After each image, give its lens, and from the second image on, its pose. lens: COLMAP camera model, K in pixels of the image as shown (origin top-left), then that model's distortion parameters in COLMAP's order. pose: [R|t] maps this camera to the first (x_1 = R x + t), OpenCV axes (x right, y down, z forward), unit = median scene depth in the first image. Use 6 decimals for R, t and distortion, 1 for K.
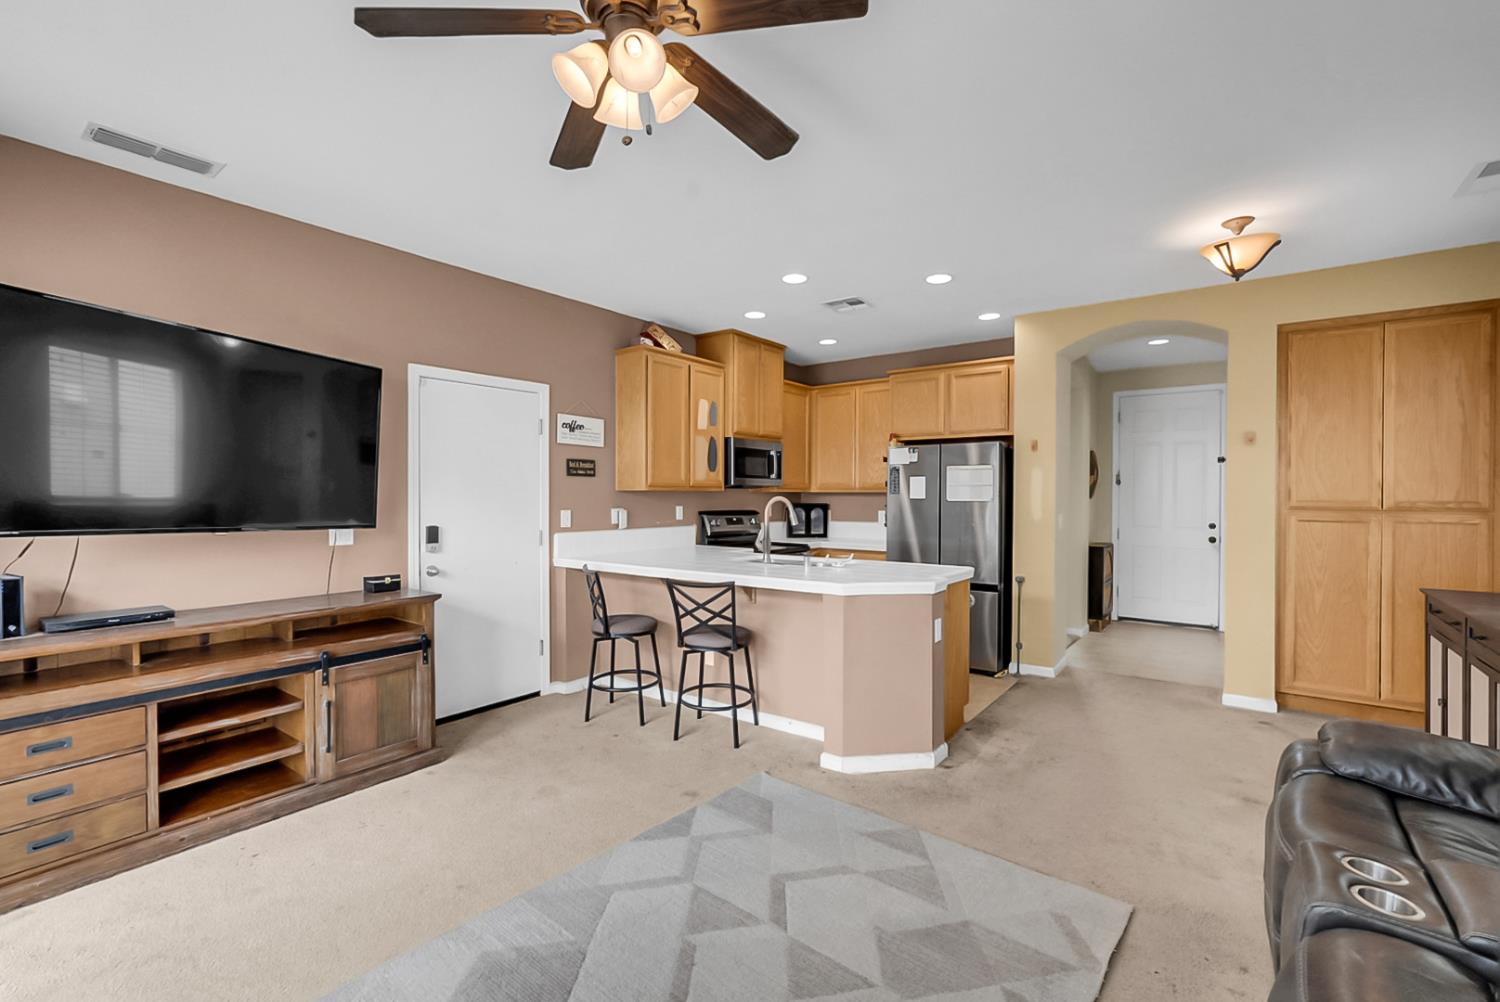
lens RADIAL K [[653.5, 0, 750.0], [0, 653.5, 501.0], [0, 0, 1]] dist [-0.019752, 0.011086]
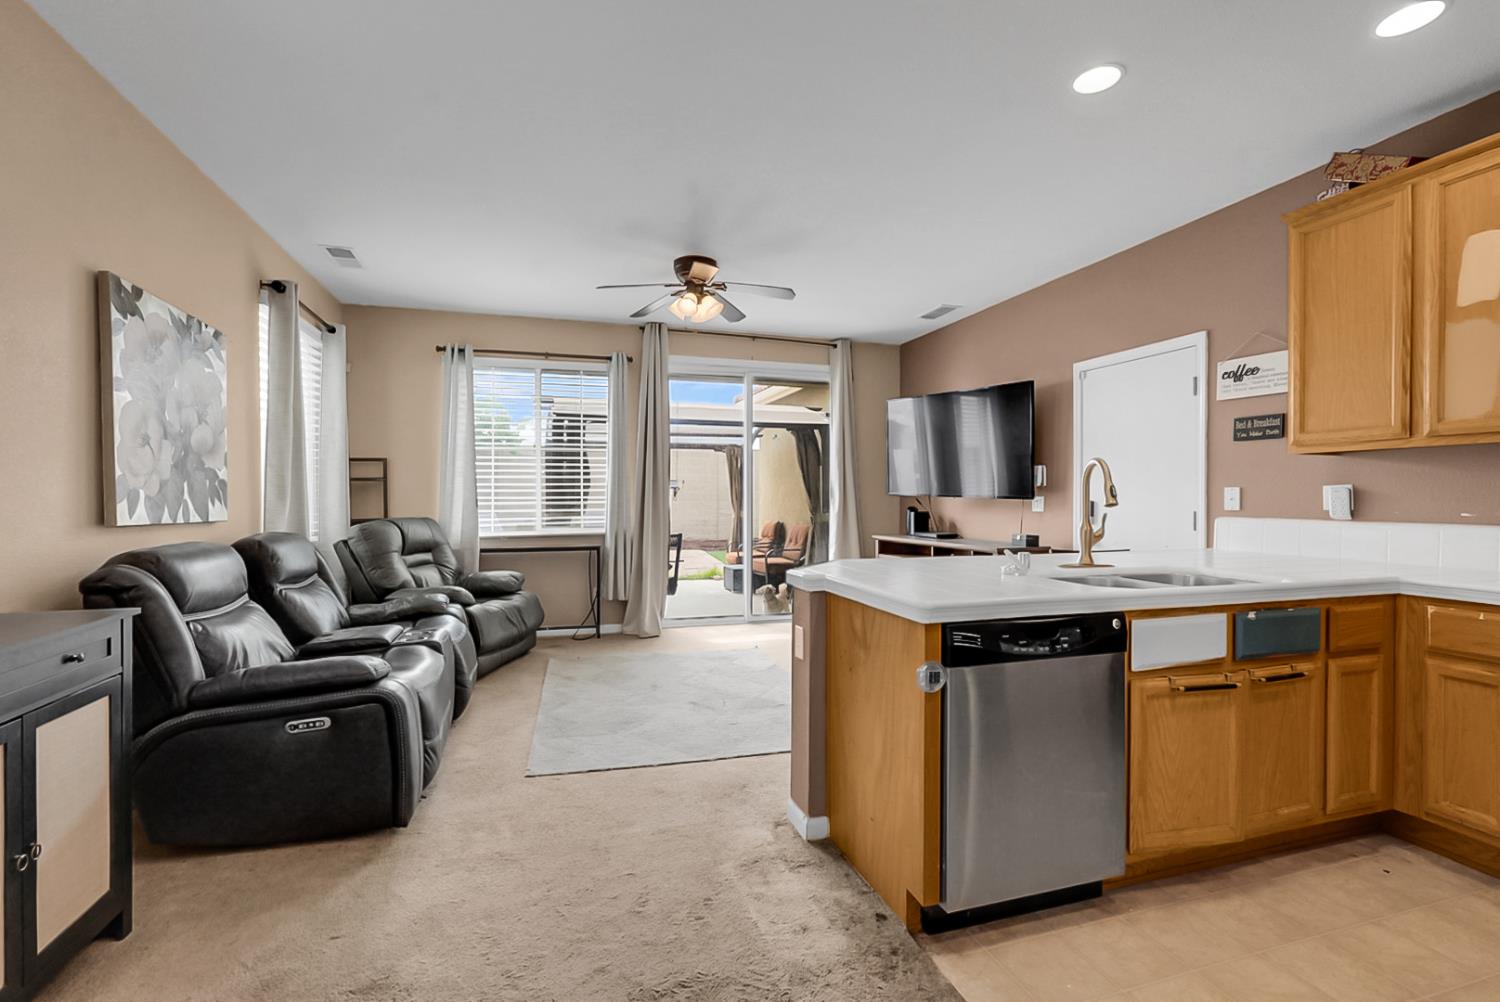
lens RADIAL K [[653.5, 0, 750.0], [0, 653.5, 501.0], [0, 0, 1]] dist [-0.019752, 0.011086]
pose [[-0.574043, 0.006309, -0.818801, 0.646506], [-0.007200, 0.999893, 0.012752, 0.024145], [0.818793, 0.013216, -0.573936, 0.972766]]
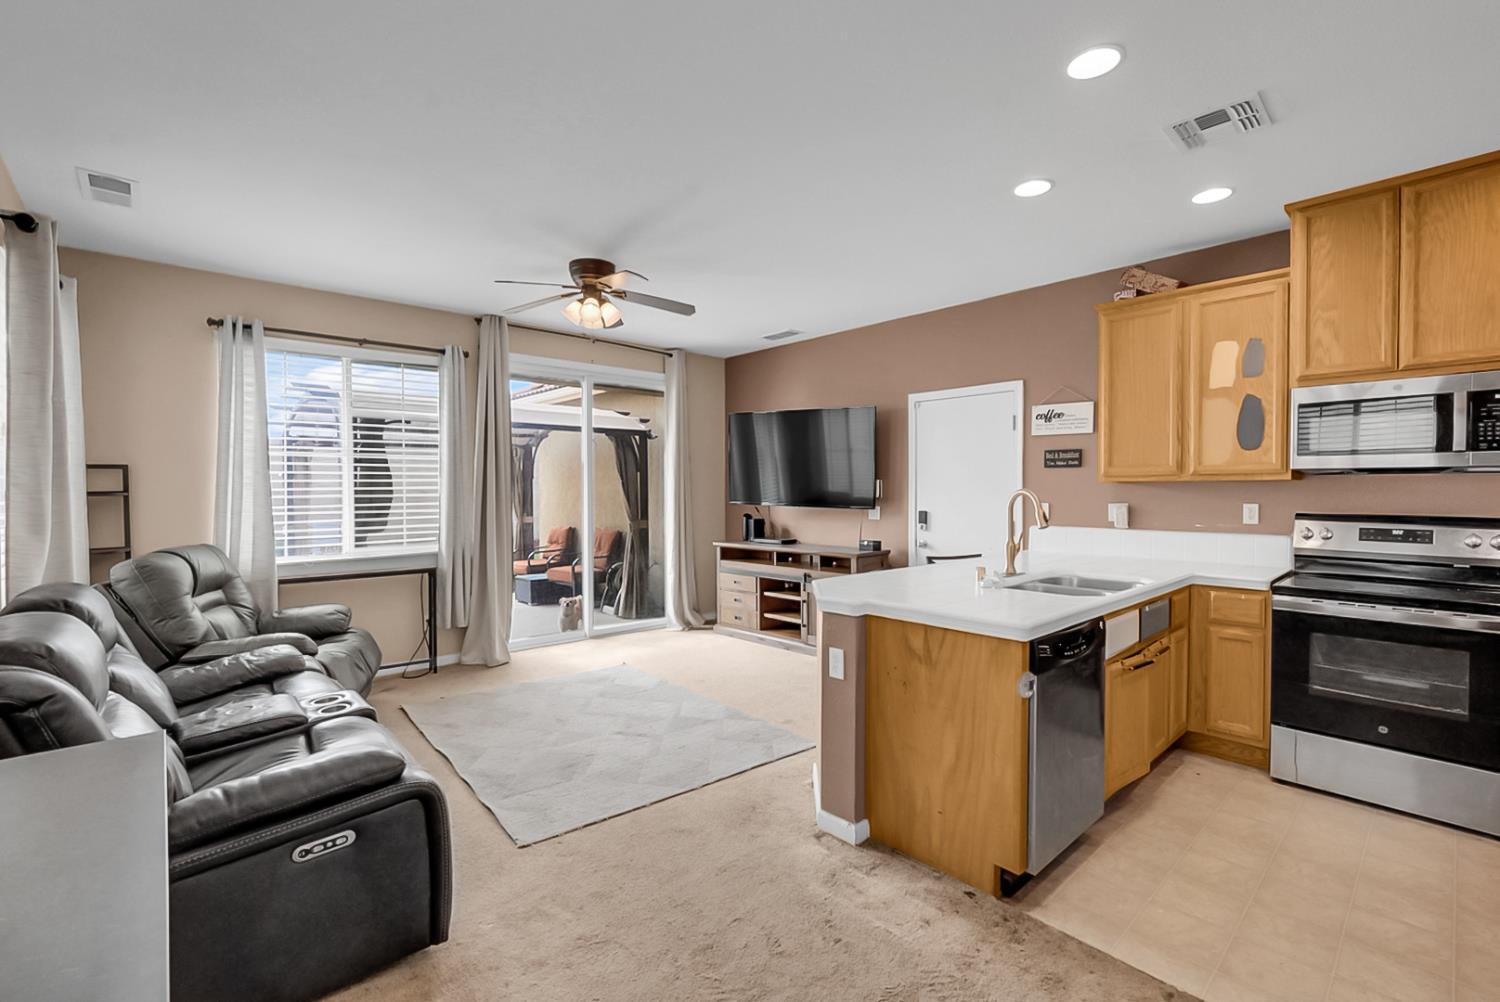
lens RADIAL K [[653.5, 0, 750.0], [0, 653.5, 501.0], [0, 0, 1]] dist [-0.019752, 0.011086]
pose [[-0.177507, 0.018166, -0.983952, 0.754946], [-0.006789, 0.999783, 0.019683, -0.005354], [0.984096, 0.010174, -0.177346, 0.740032]]
